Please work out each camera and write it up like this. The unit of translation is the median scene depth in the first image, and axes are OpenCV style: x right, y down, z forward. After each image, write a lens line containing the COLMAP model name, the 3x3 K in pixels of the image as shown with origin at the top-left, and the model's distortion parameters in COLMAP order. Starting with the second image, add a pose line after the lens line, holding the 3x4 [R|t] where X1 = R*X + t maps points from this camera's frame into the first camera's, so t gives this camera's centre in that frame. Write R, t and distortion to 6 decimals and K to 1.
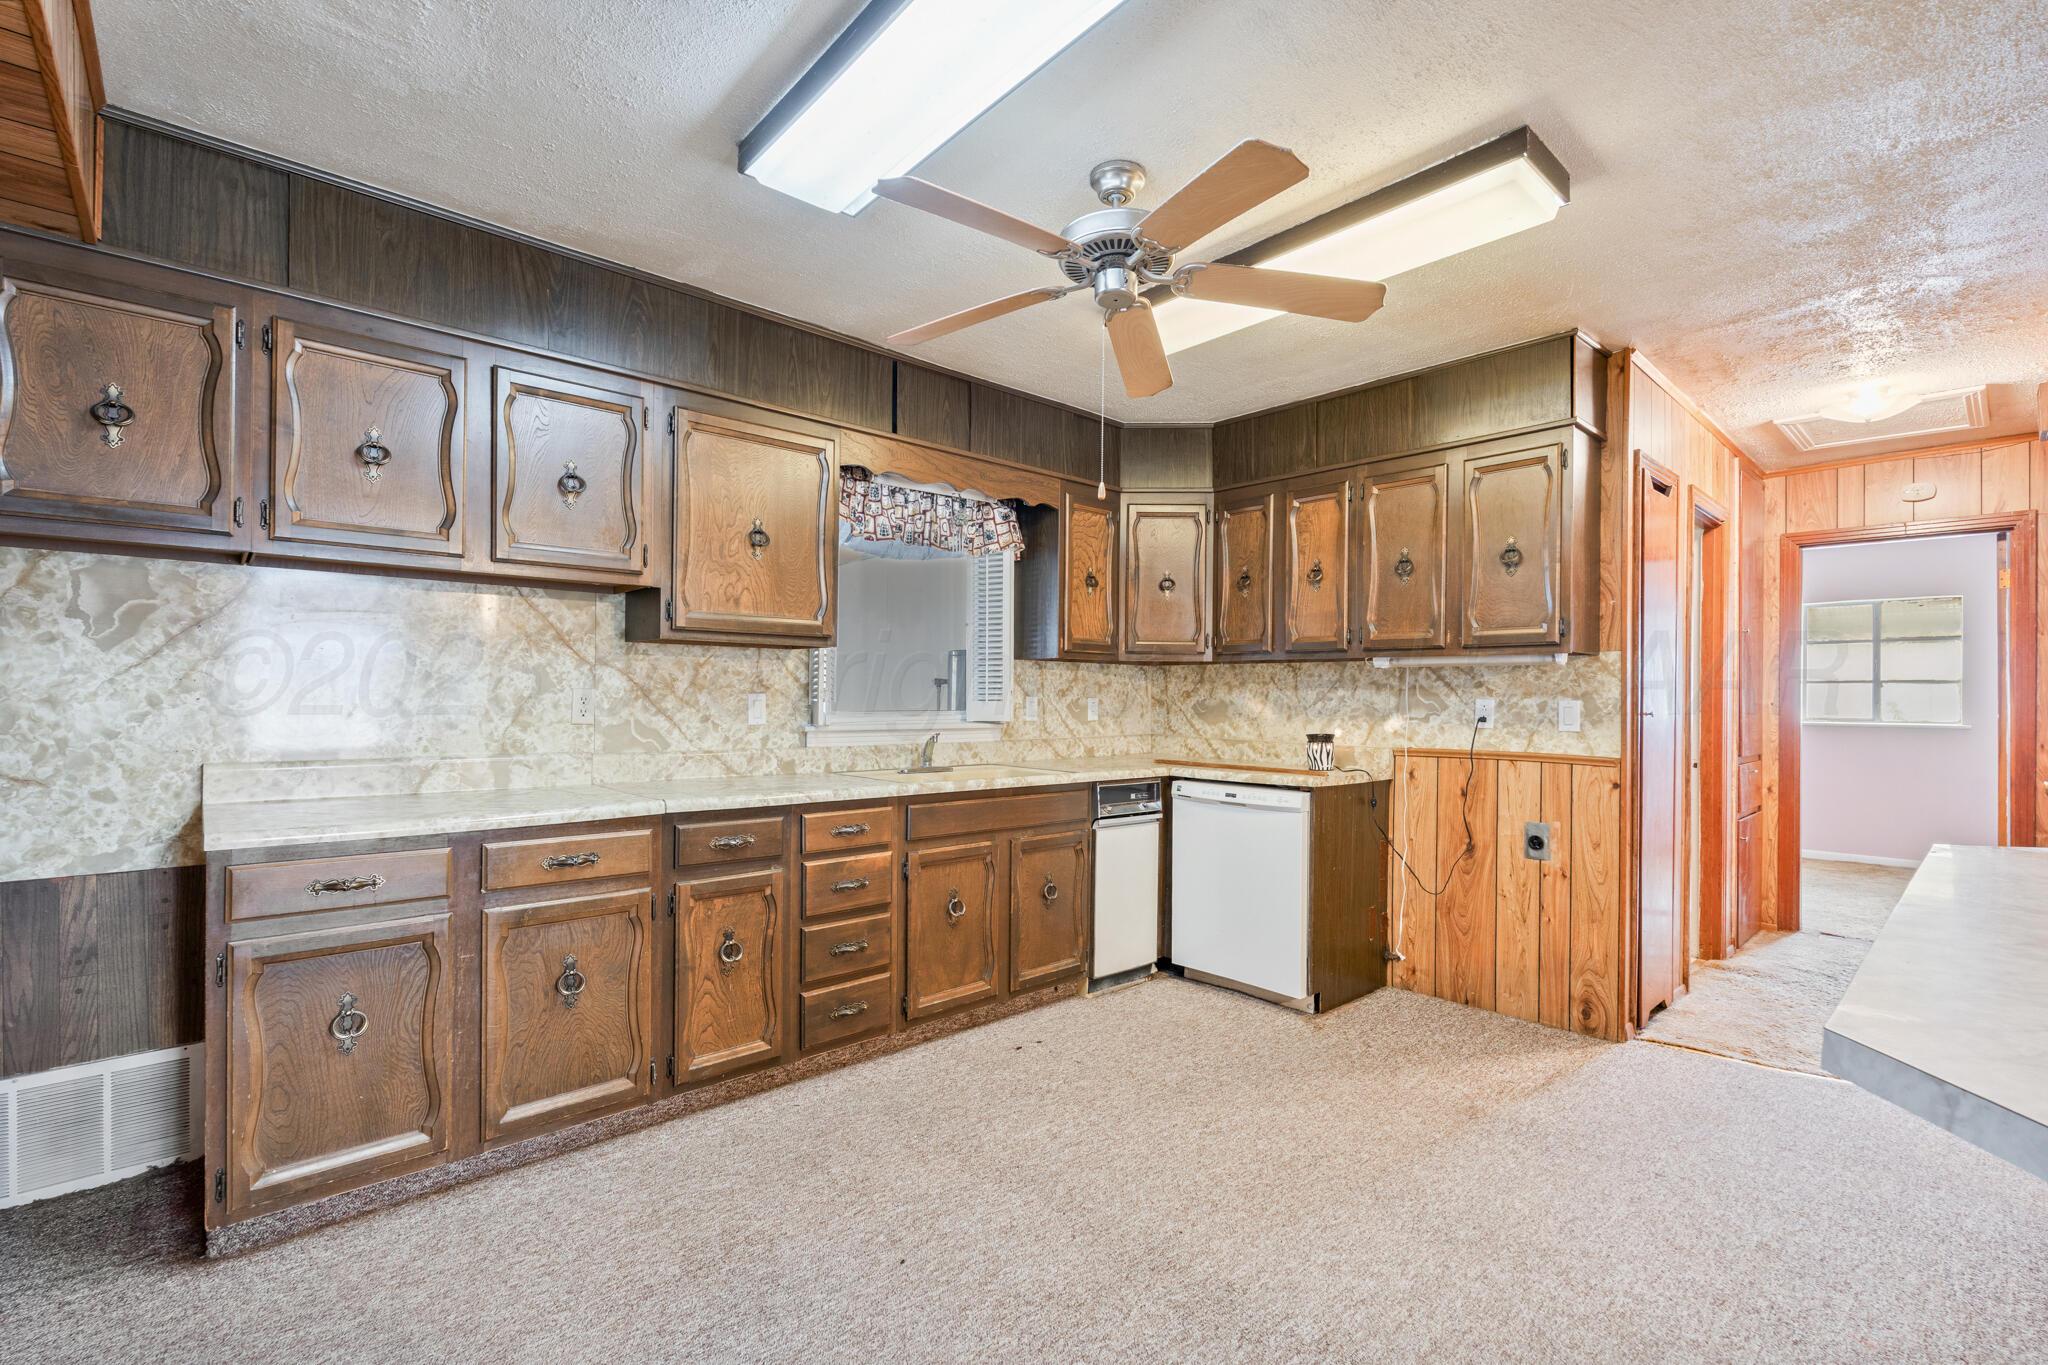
lens RADIAL K [[911.2, 0, 1024.9], [0, 911.2, 694.3], [0, 0, 1]] dist [-0.003627, 0.000757]
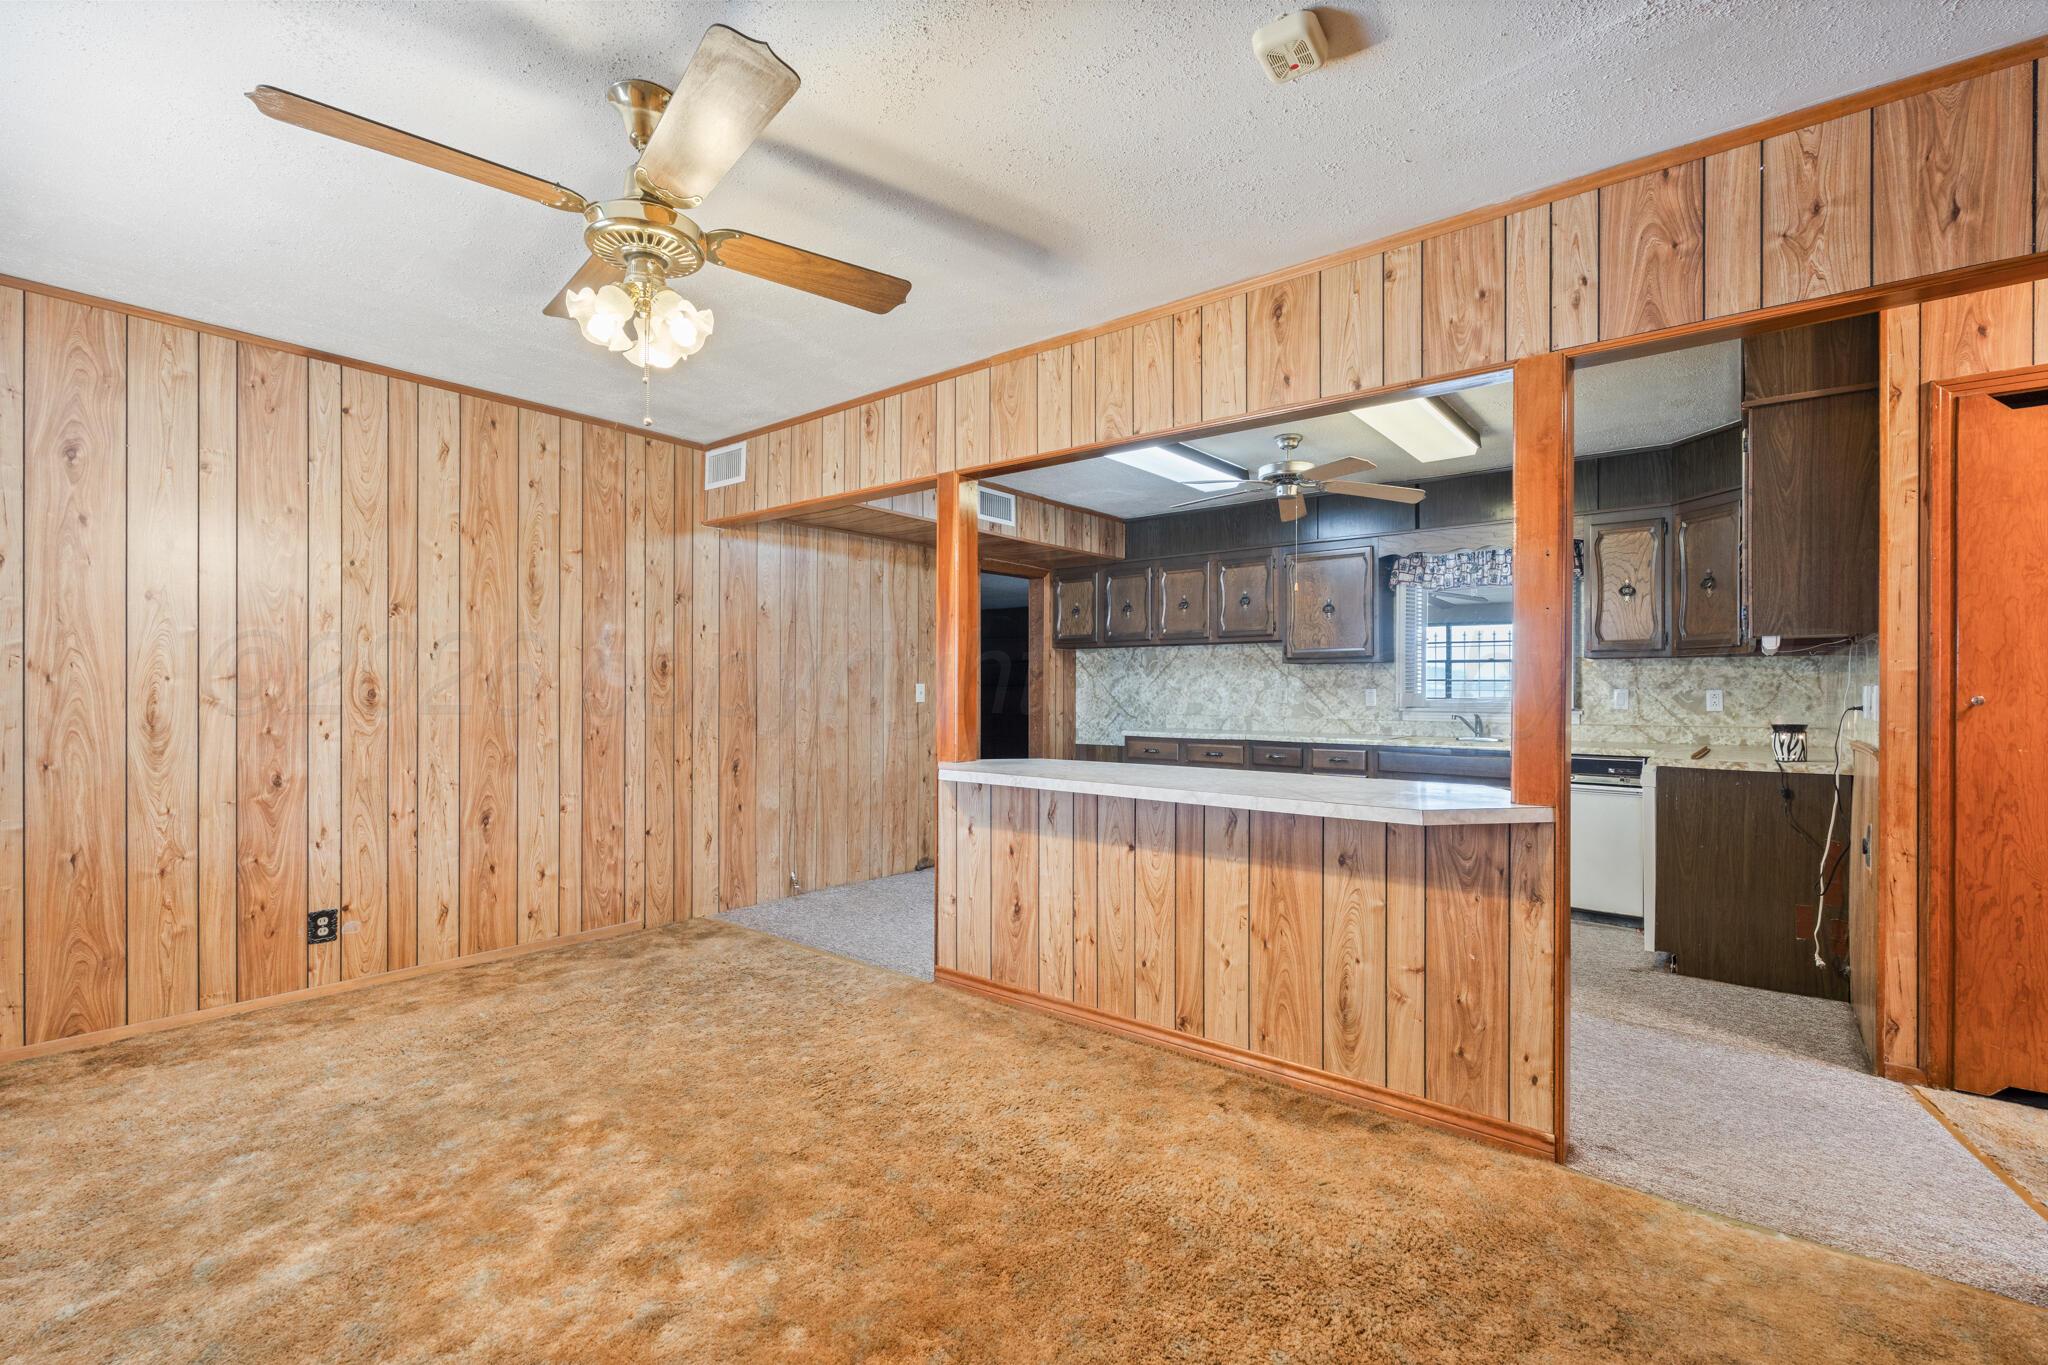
lens RADIAL K [[911.2, 0, 1030.0], [0, 911.2, 710.6], [0, 0, 1]] dist [-0.003627, 0.000757]
pose [[0.148745, 0.011256, -0.988812, 1.431012], [-0.000271, 0.999936, 0.011342, 0.023232], [0.988876, -0.001419, 0.148738, 0.075583]]
